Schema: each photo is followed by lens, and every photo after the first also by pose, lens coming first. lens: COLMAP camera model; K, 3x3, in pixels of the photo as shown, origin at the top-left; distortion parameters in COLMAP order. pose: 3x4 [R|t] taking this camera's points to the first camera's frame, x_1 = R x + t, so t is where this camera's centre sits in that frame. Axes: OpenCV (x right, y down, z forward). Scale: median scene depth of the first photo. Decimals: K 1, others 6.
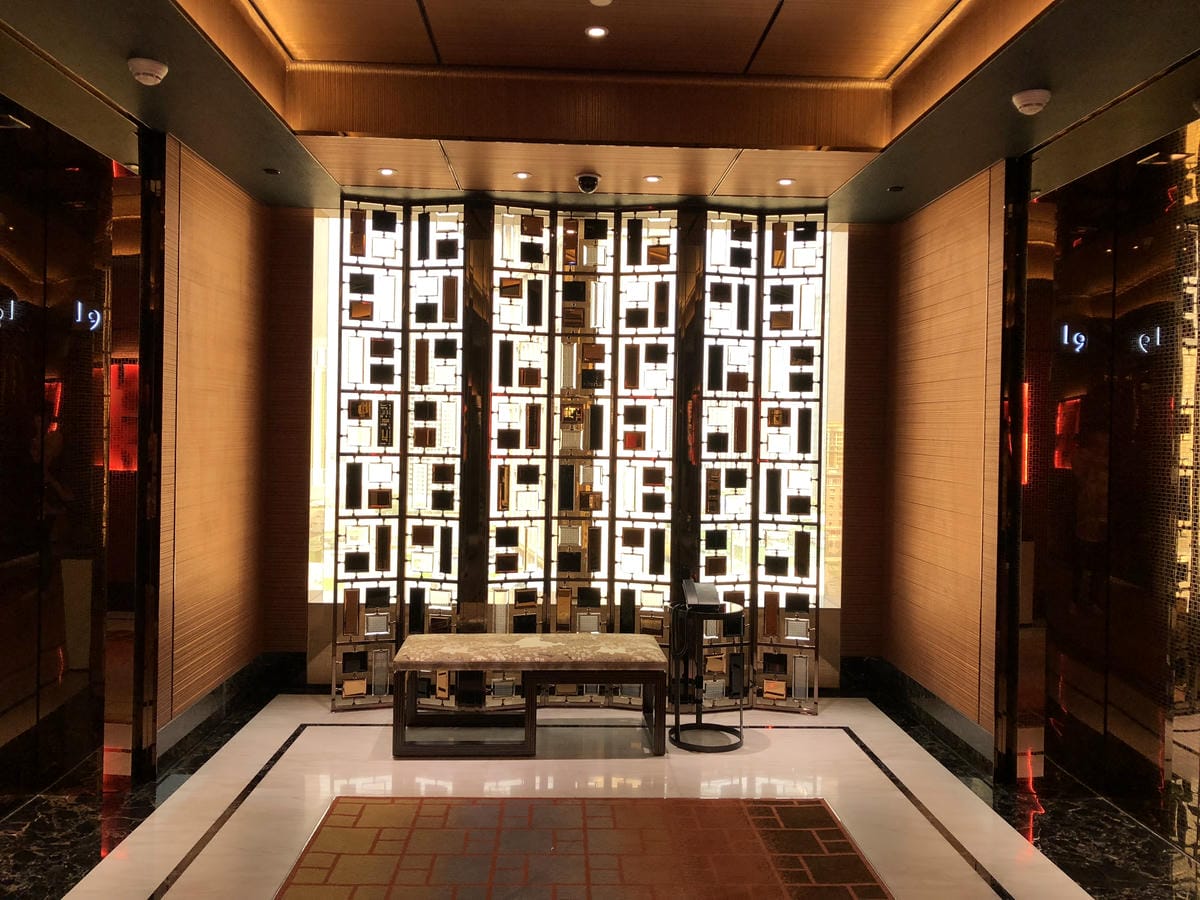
lens RADIAL K [[983.9, 0, 600.0], [0, 983.9, 450.0], [0, 0, 1]] dist [-0.000412, -0.000284]
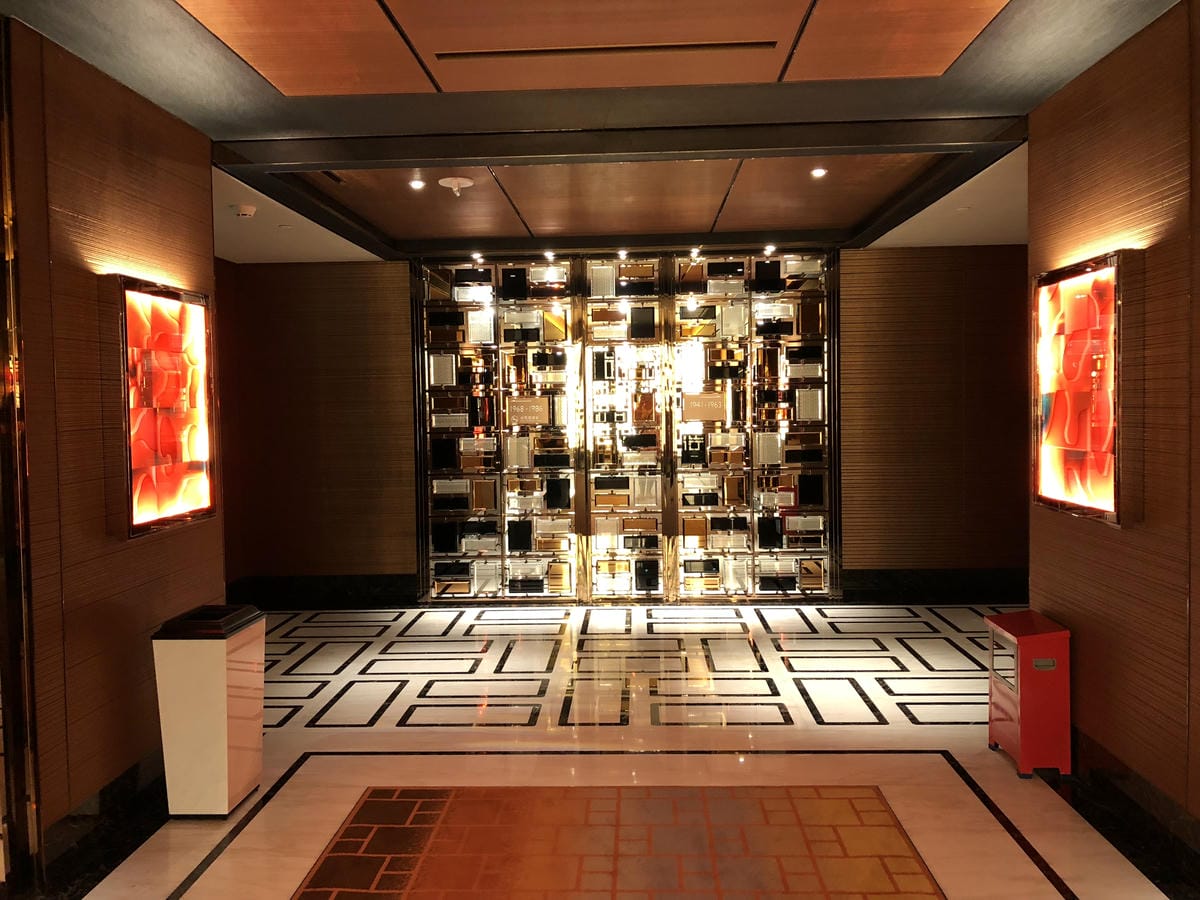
lens RADIAL K [[983.9, 0, 600.0], [0, 983.9, 450.0], [0, 0, 1]] dist [-0.000412, -0.000284]
pose [[-0.996816, -0.006559, 0.079464, -0.070999], [-0.000541, 0.997144, 0.075516, -0.047019], [-0.079732, 0.075232, -0.993973, 1.920632]]
